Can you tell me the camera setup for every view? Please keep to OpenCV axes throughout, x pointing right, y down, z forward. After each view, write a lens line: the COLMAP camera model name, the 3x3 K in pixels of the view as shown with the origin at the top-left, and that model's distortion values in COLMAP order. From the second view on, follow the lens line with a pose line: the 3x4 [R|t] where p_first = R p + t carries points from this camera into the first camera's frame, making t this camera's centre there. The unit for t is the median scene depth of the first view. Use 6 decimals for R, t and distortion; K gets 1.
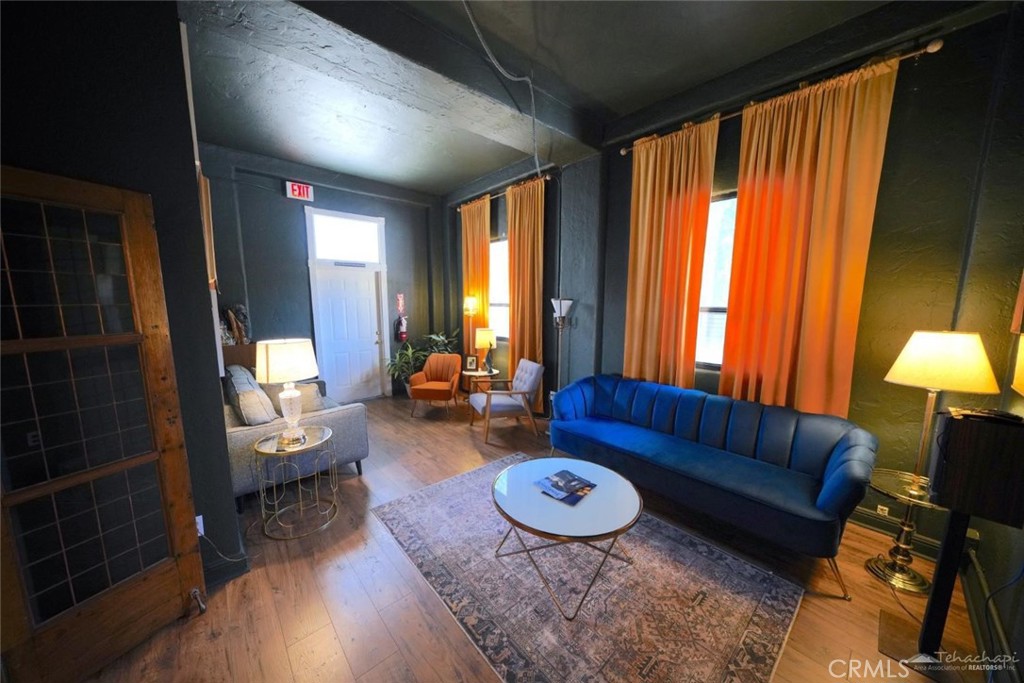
lens RADIAL K [[347.3, 0, 509.1], [0, 347.3, 348.6], [0, 0, 1]] dist [-0.000643, 0.000011]
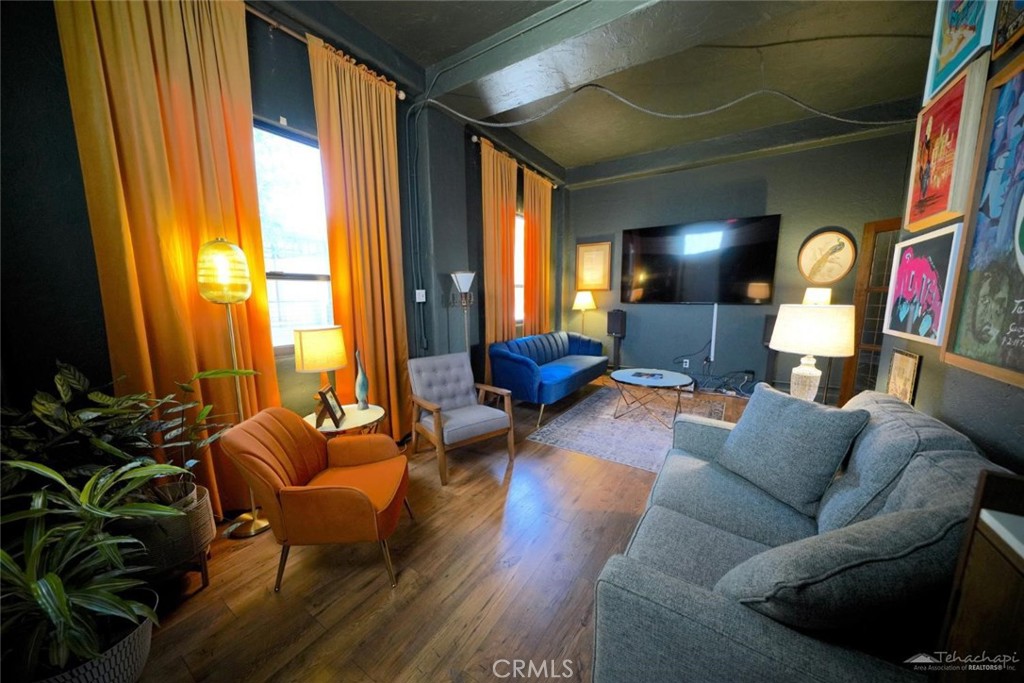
lens RADIAL K [[347.3, 0, 509.1], [0, 347.3, 348.6], [0, 0, 1]] dist [-0.000643, 0.000011]
pose [[-0.258978, -0.147559, 0.954545, -0.828913], [0.140267, 0.972040, 0.188319, -0.116741], [-0.955644, 0.182661, -0.231039, 1.259757]]
